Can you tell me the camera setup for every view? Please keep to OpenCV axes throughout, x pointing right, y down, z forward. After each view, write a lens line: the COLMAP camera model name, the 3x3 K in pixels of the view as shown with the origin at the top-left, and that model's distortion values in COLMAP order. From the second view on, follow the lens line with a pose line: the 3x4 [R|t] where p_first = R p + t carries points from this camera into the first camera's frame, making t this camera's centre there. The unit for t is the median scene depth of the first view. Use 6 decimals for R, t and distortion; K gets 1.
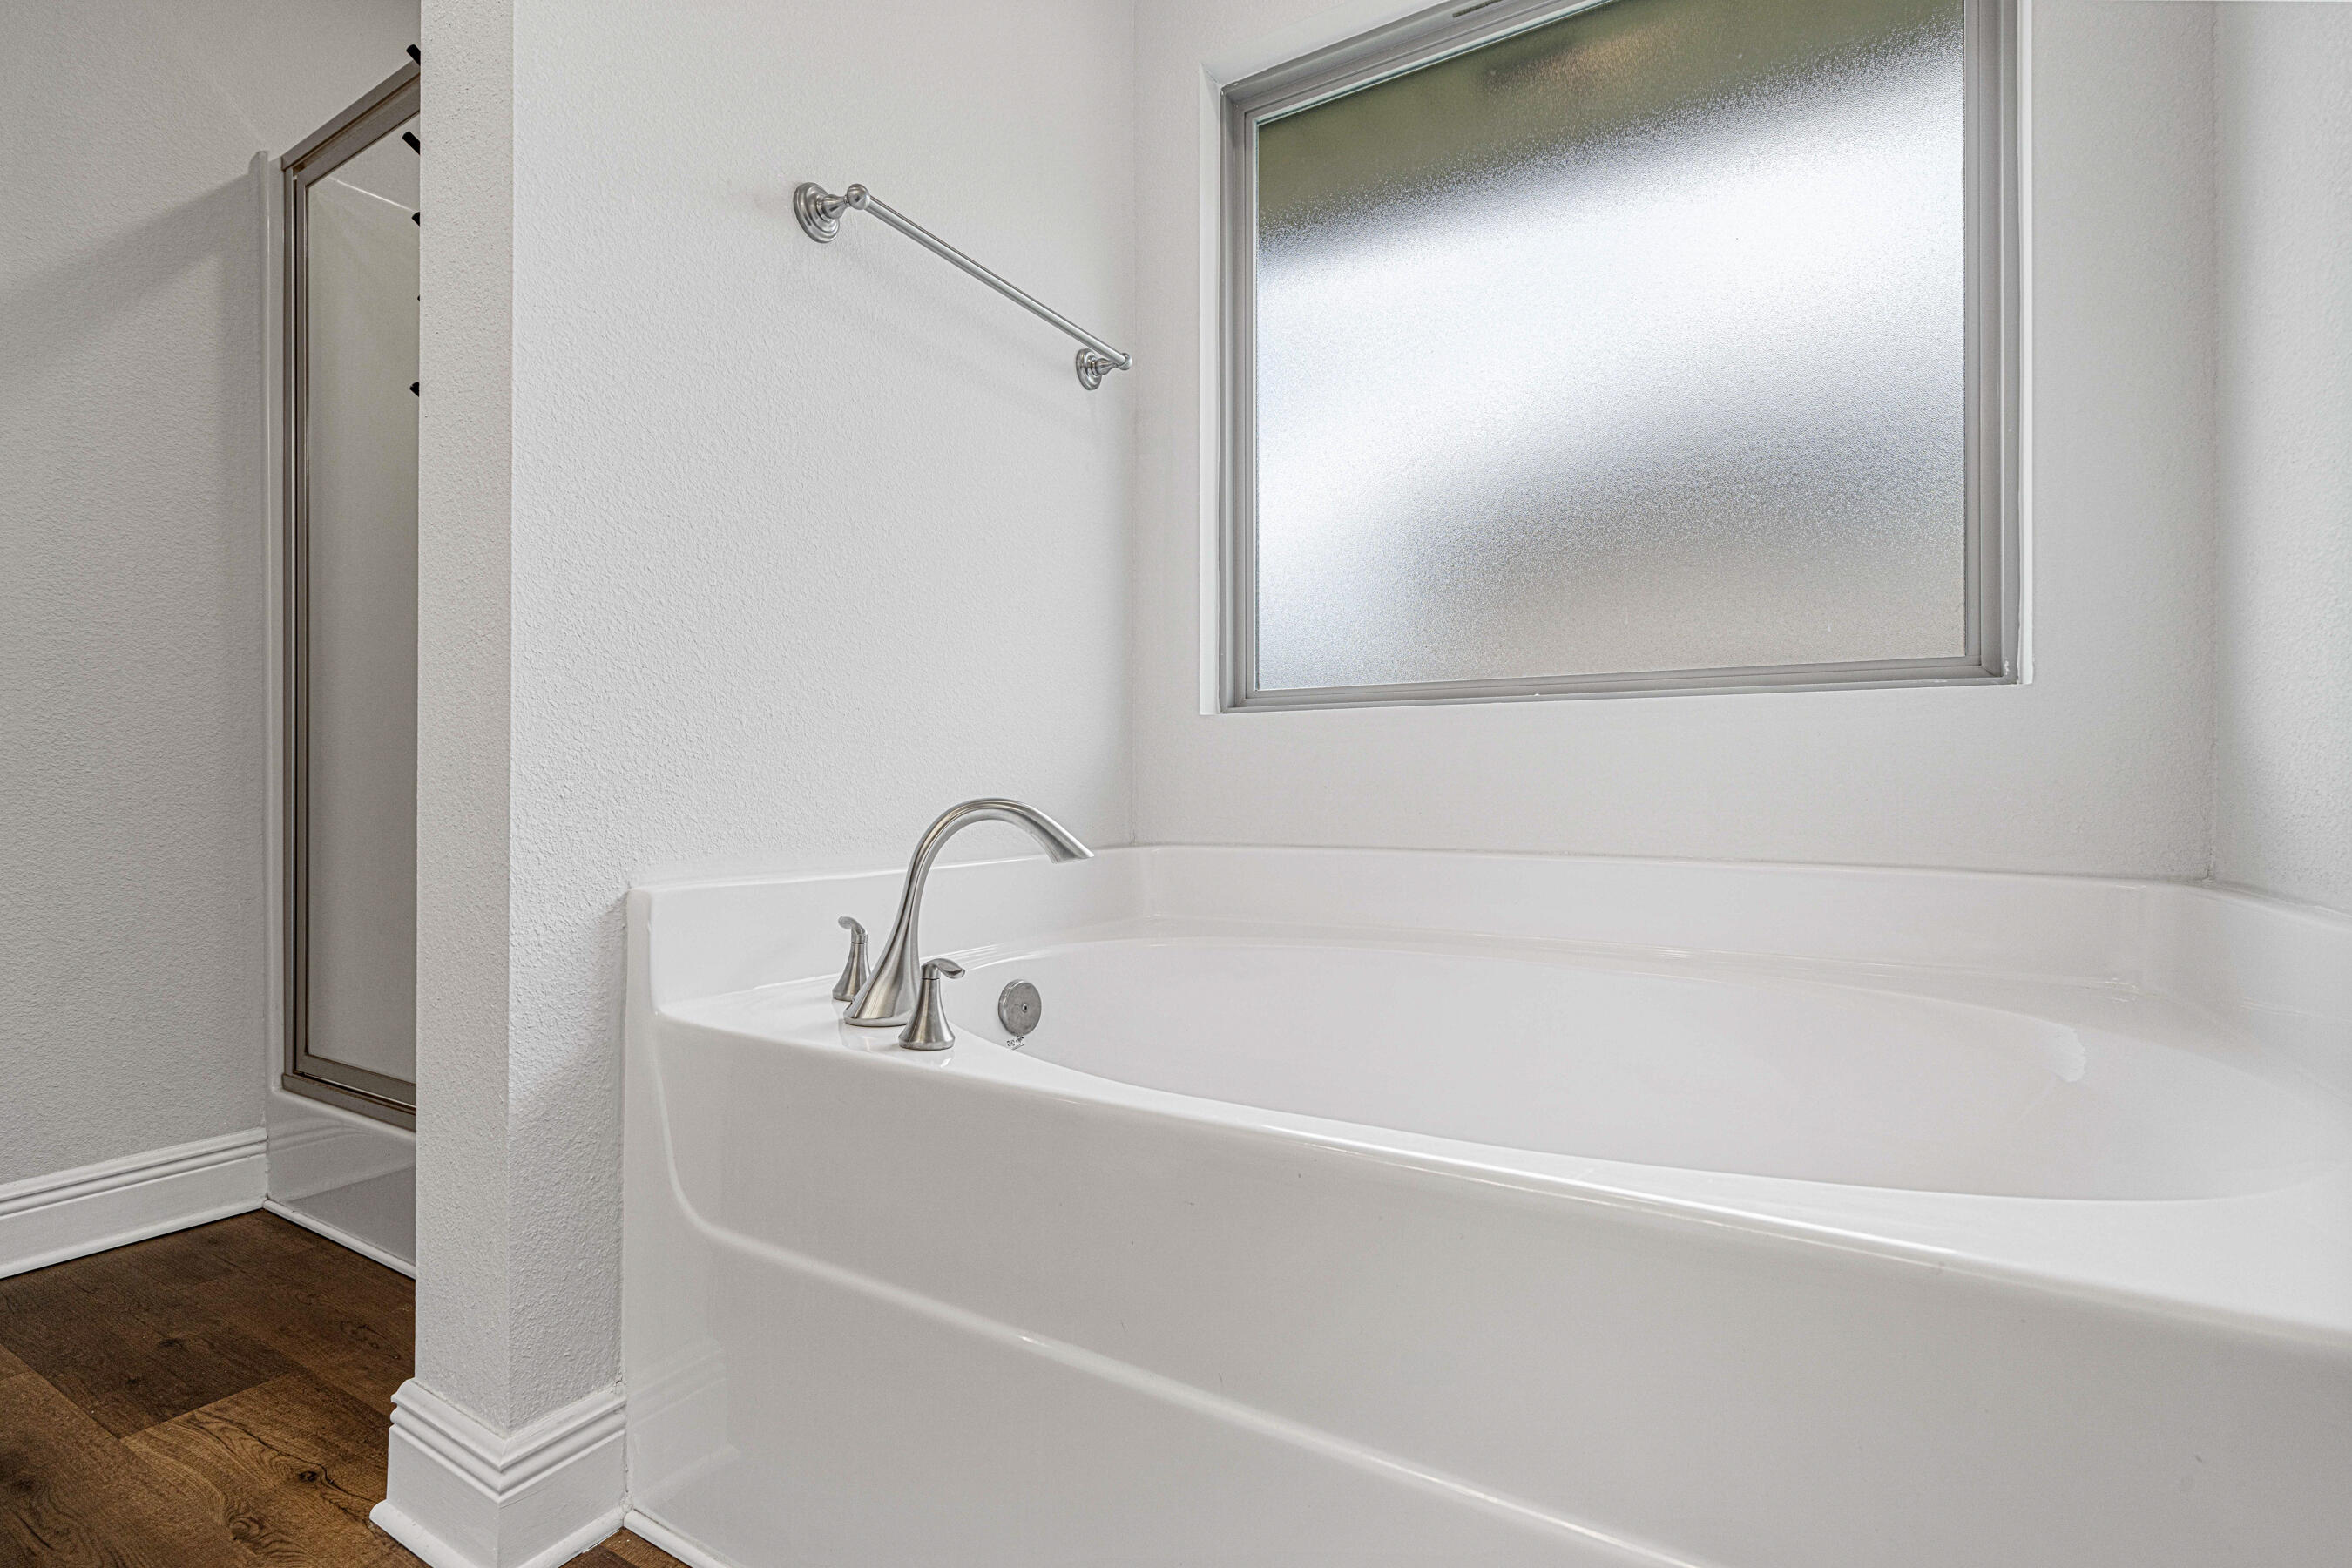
lens RADIAL K [[1069.0, 0, 1168.7], [0, 1069.0, 781.0], [0, 0, 1]] dist [-0.002259, 0.000134]
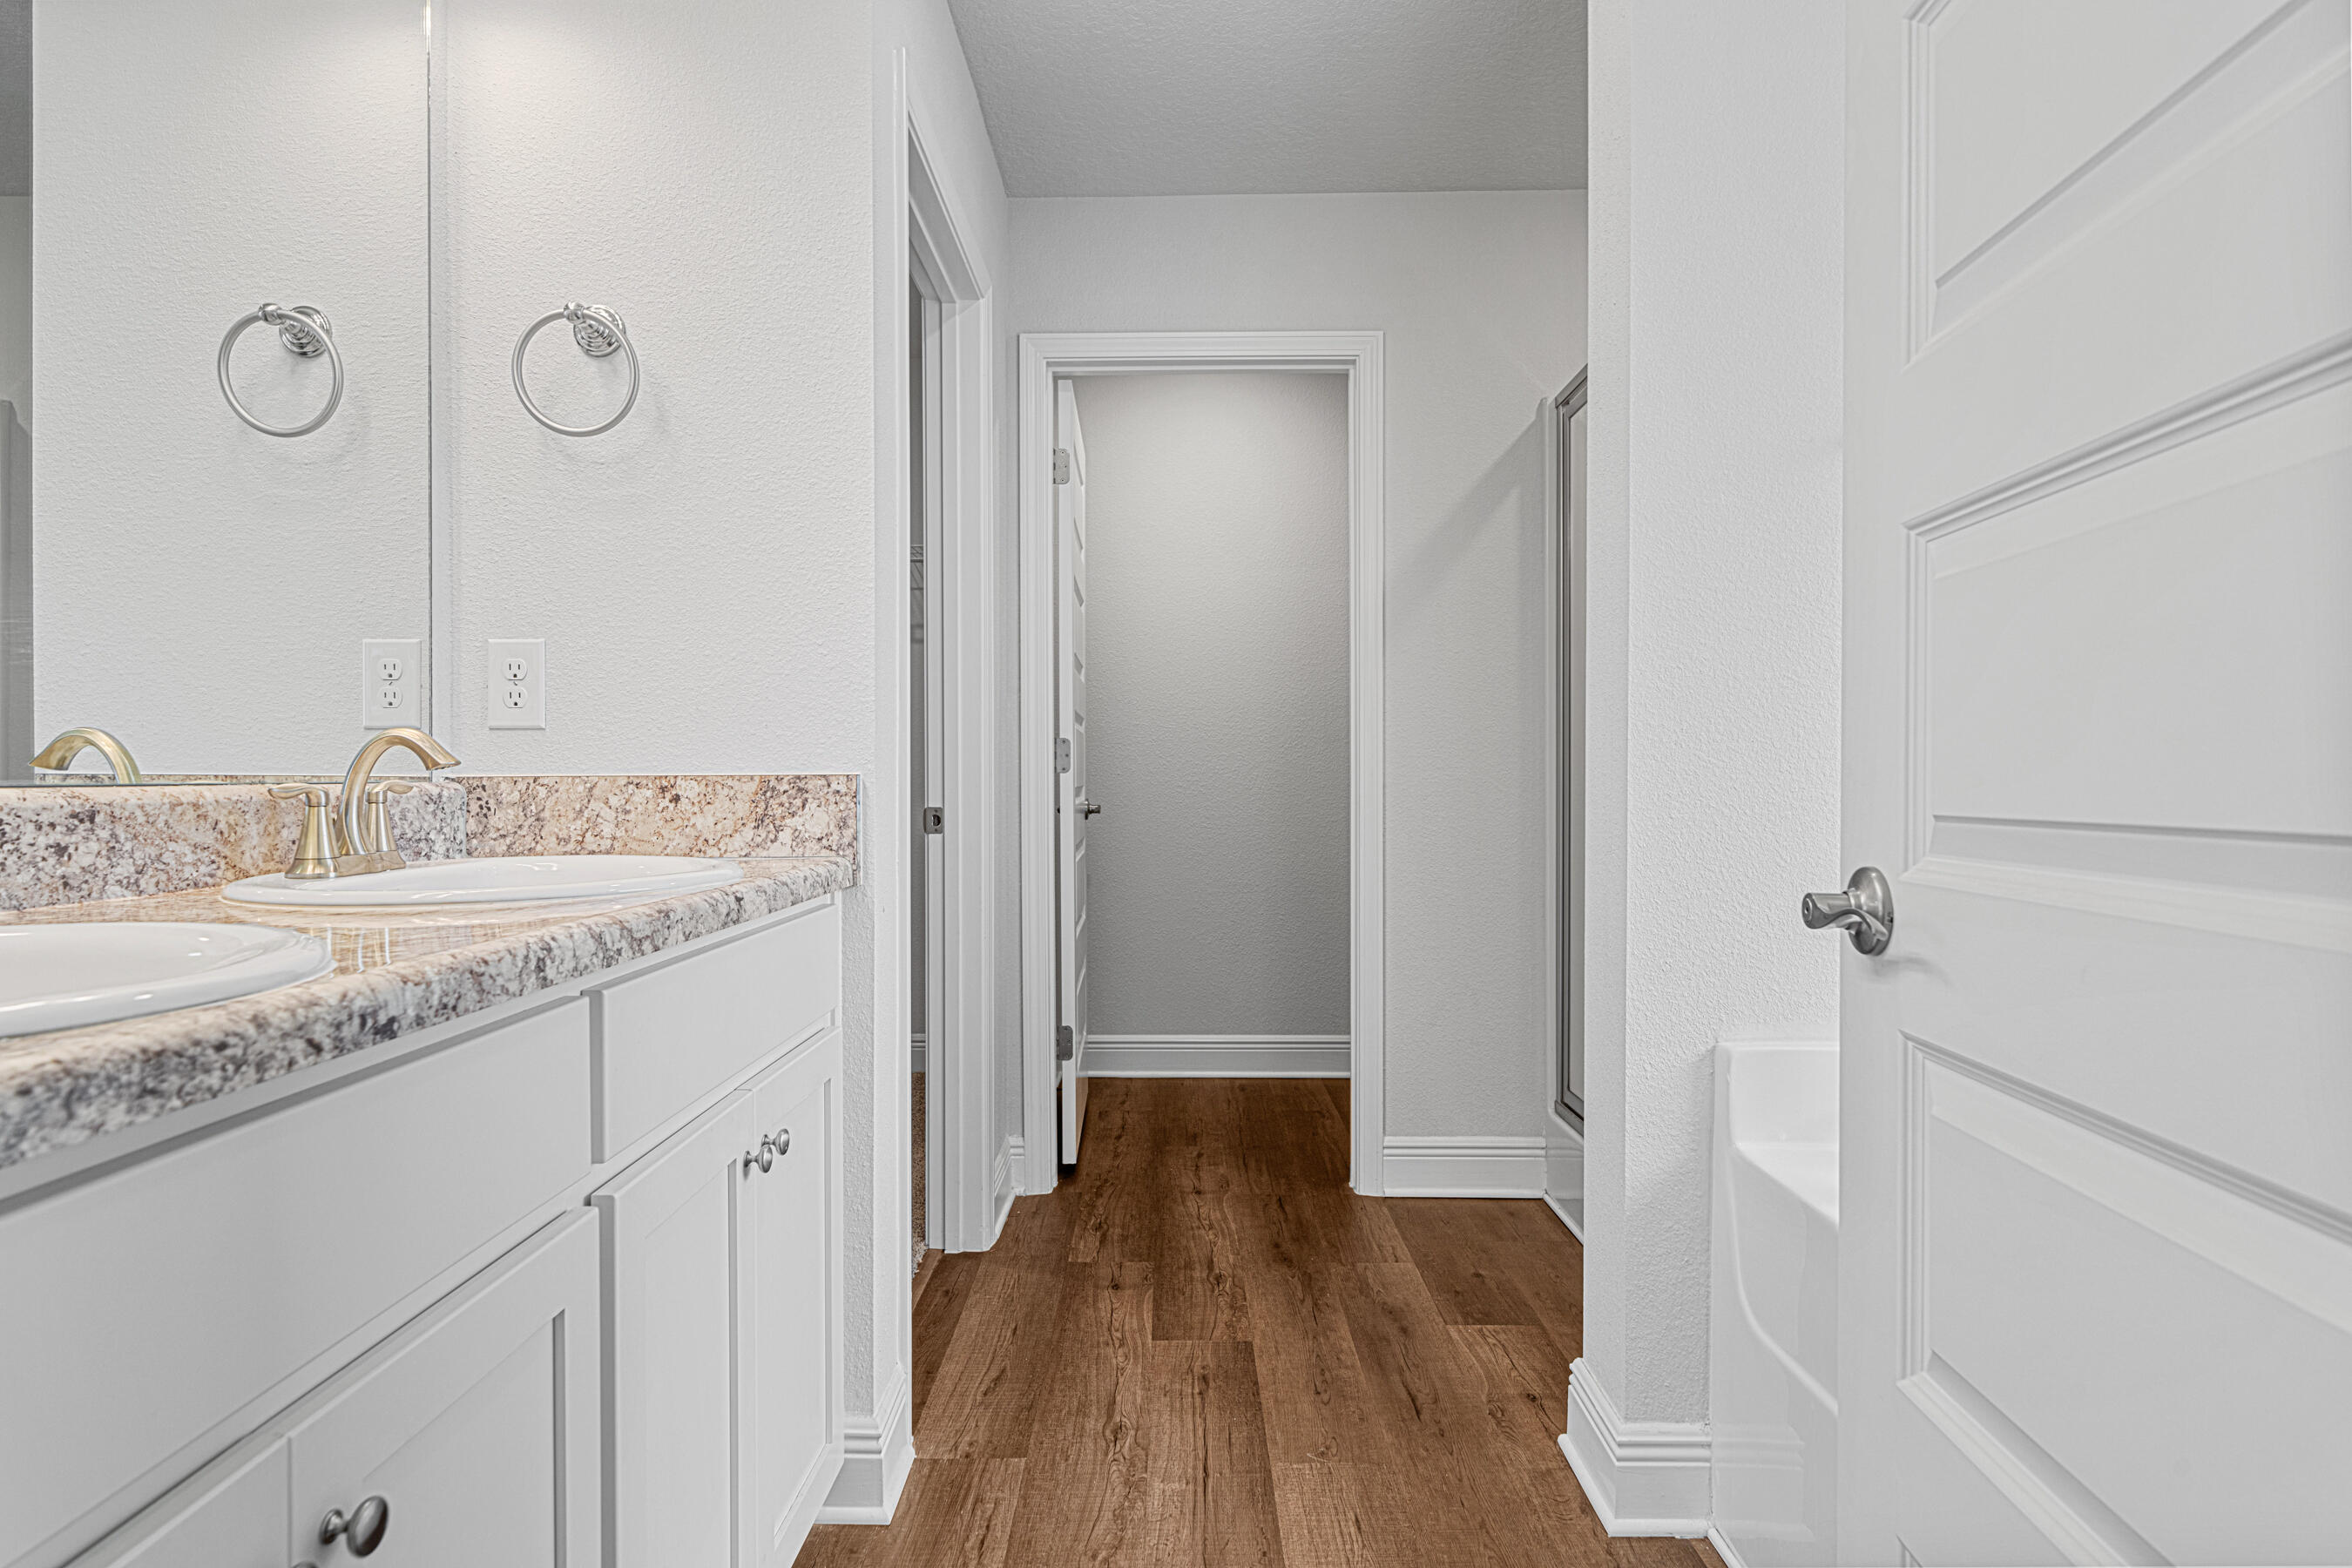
lens RADIAL K [[1249.5, 0, 1173.1], [0, 1249.5, 784.1], [0, 0, 1]] dist [0.003023, 0.000284]
pose [[0.502341, 0.004006, -0.864660, 0.440511], [0.001487, 0.999984, 0.005497, -0.209131], [0.864668, -0.004047, 0.502327, -0.297938]]
